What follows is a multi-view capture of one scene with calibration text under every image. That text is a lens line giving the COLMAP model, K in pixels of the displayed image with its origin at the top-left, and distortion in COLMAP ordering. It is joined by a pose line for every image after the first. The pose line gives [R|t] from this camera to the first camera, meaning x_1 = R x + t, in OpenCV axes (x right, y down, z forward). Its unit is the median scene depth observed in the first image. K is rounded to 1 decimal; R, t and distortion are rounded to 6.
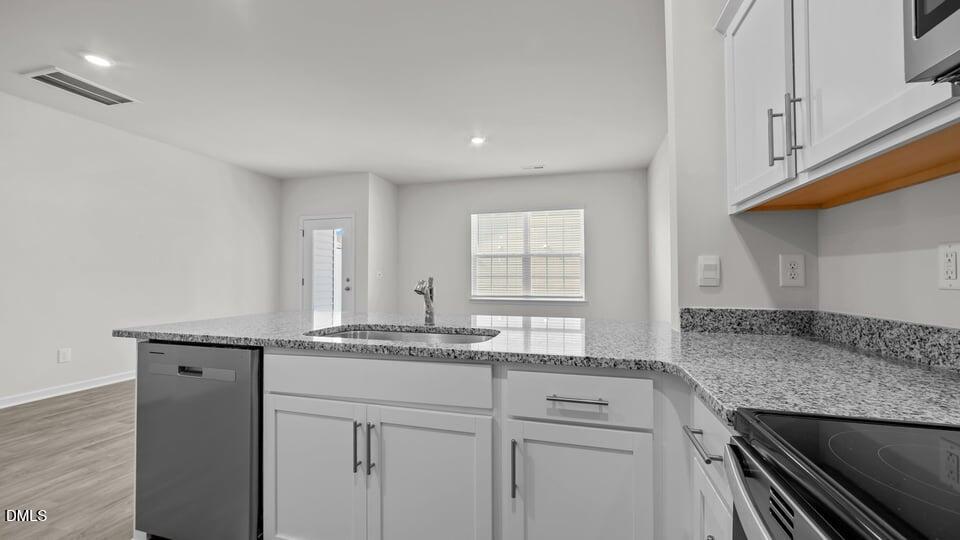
lens RADIAL K [[380.6, 0, 480.3], [0, 380.6, 273.2], [0, 0, 1]] dist [-0.005521, 0.002827]
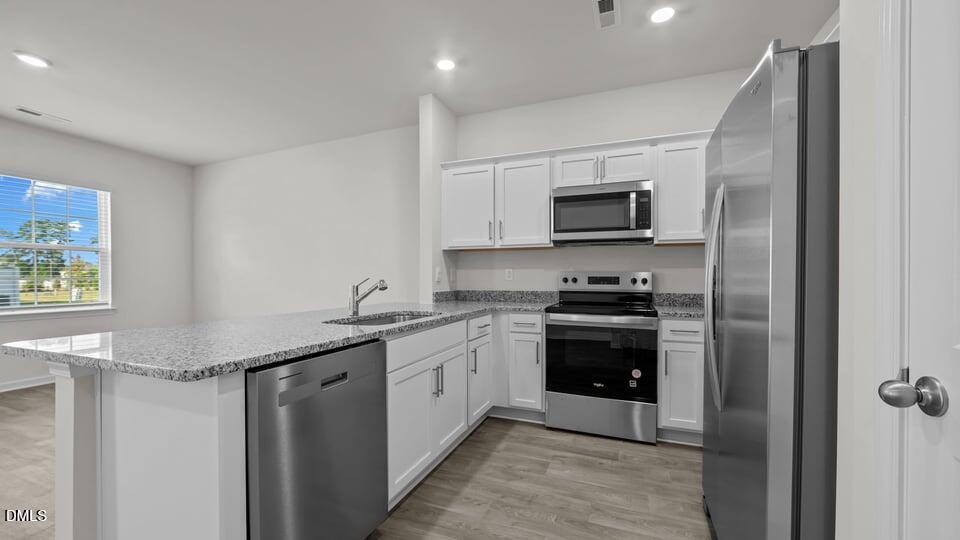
lens RADIAL K [[380.6, 0, 483.1], [0, 380.6, 272.9], [0, 0, 1]] dist [-0.005521, 0.002827]
pose [[0.129953, 0.006177, 0.991501, -0.534664], [-0.007391, 0.999959, -0.005261, -0.002463], [-0.991493, -0.006644, 0.129993, 0.160904]]
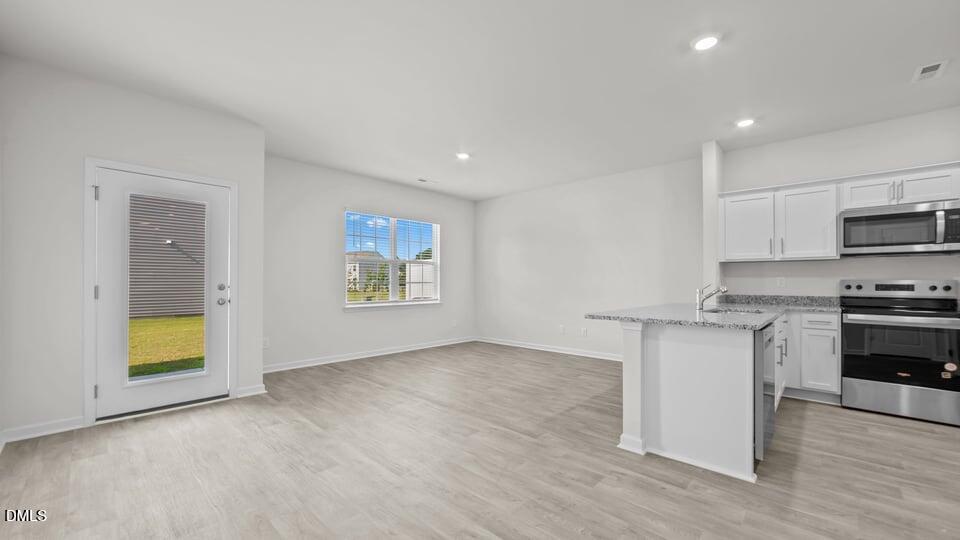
lens RADIAL K [[380.6, 0, 481.4], [0, 380.6, 279.0], [0, 0, 1]] dist [-0.005521, 0.002827]
pose [[0.469167, 0.005300, 0.883093, -0.922245], [-0.010715, 0.999943, -0.000309, -0.002472], [-0.883044, -0.009317, 0.469197, 0.425380]]
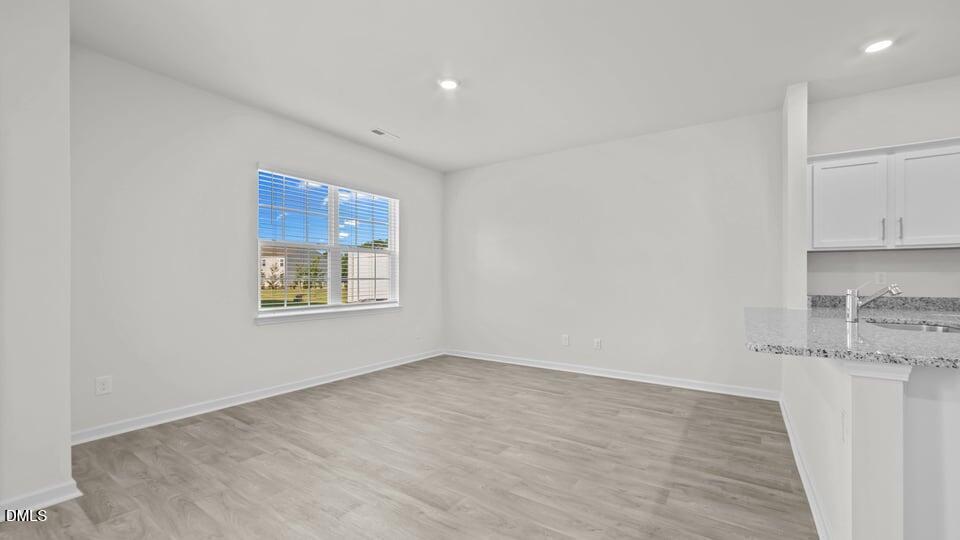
lens RADIAL K [[380.6, 0, 483.3], [0, 380.6, 280.7], [0, 0, 1]] dist [-0.005521, 0.002827]
pose [[0.319918, -0.007618, 0.947415, -0.647431], [-0.011467, 0.999863, 0.011912, 0.001333], [-0.947376, -0.014674, 0.319787, 0.686042]]
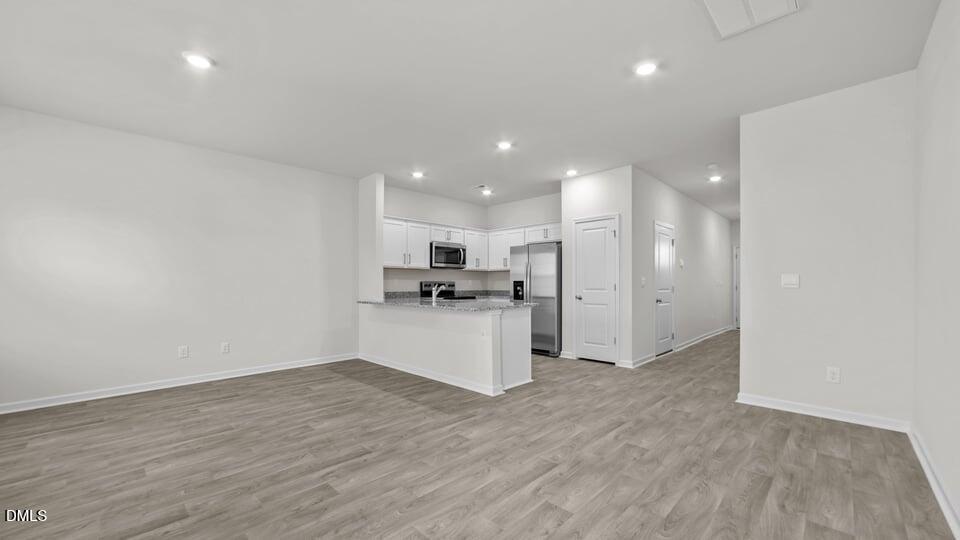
lens RADIAL K [[380.6, 0, 481.3], [0, 380.6, 287.0], [0, 0, 1]] dist [-0.005521, 0.002827]
pose [[-0.873701, -0.006747, 0.486417, -0.690499], [-0.007287, 0.999973, 0.000782, 0.009503], [-0.486409, -0.002862, -0.873726, 1.279078]]
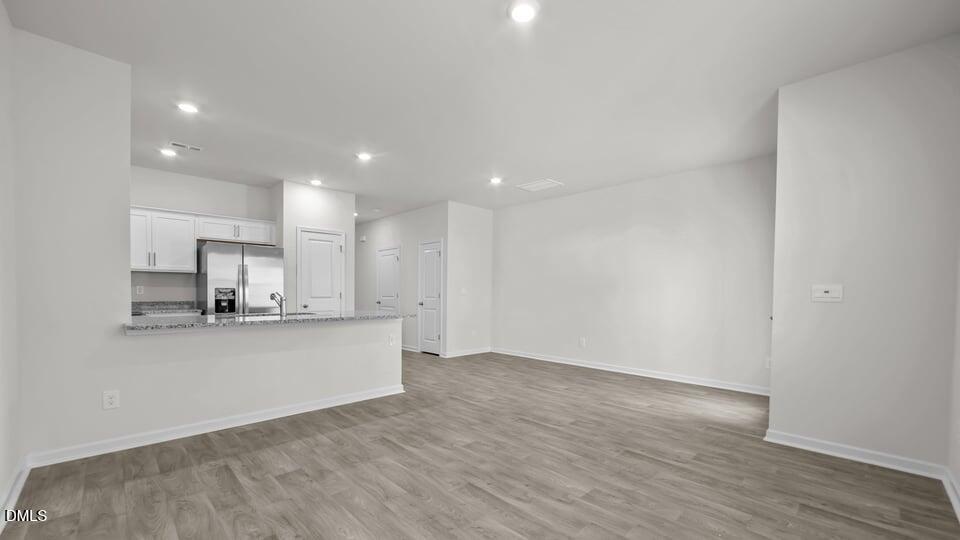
lens RADIAL K [[380.6, 0, 476.4], [0, 380.6, 293.8], [0, 0, 1]] dist [-0.005521, 0.002827]
pose [[-0.512417, -0.005788, -0.858717, 0.454398], [0.001164, 0.999972, -0.007435, 0.010731], [0.858736, -0.004809, -0.512396, 1.179755]]
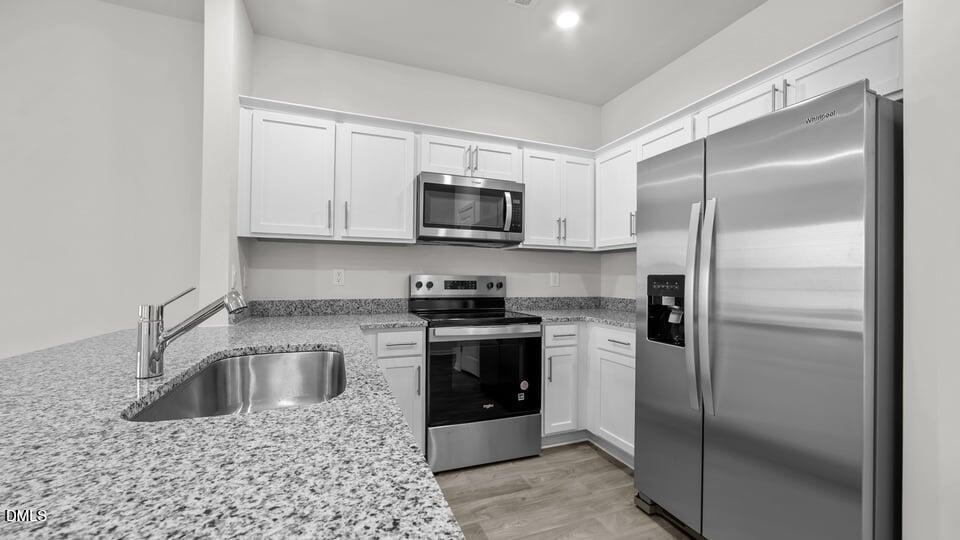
lens RADIAL K [[380.6, 0, 480.1], [0, 380.6, 270.0], [0, 0, 1]] dist [-0.005521, 0.002827]
pose [[-0.581416, 0.007199, 0.813574, -0.338558], [-0.017763, 0.999610, -0.021539, -0.005816], [-0.813412, -0.026975, -0.581062, 0.373143]]
